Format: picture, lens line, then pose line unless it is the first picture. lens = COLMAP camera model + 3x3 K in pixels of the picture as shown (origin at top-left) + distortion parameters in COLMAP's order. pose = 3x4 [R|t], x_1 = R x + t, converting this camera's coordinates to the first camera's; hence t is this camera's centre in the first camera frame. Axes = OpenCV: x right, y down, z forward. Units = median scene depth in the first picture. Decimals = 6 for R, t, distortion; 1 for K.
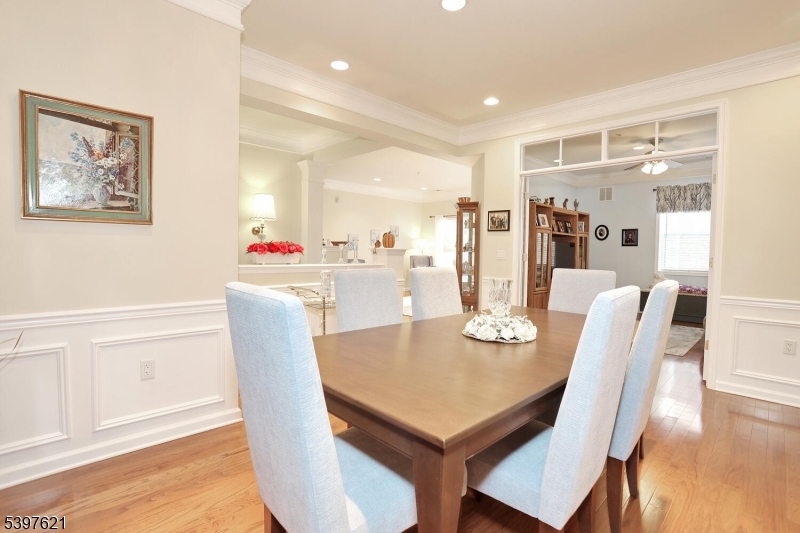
lens RADIAL K [[388.3, 0, 396.3], [0, 388.3, 267.7], [0, 0, 1]] dist [-0.000967, -0.000137]
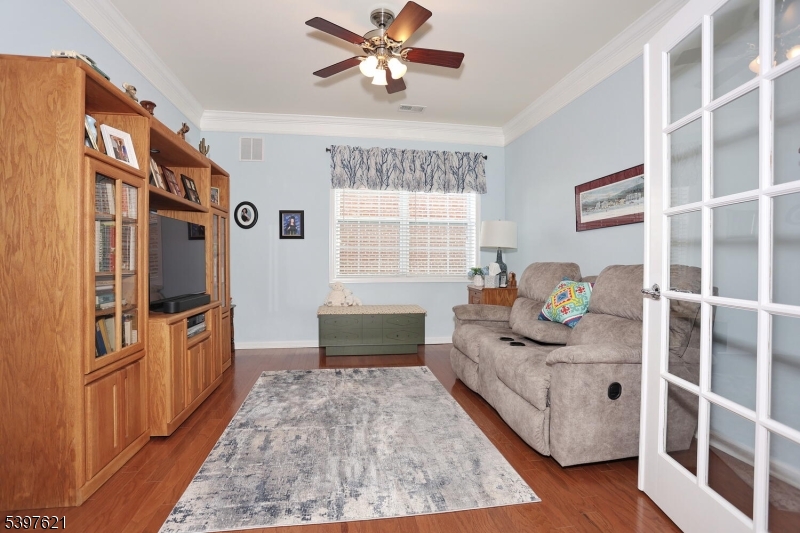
lens RADIAL K [[388.3, 0, 397.3], [0, 388.3, 265.1], [0, 0, 1]] dist [-0.000967, -0.000137]
pose [[0.594905, -0.020192, 0.803542, 0.223538], [0.033284, 0.999446, 0.000473, -0.009149], [-0.803107, 0.026464, 0.595247, 0.544977]]
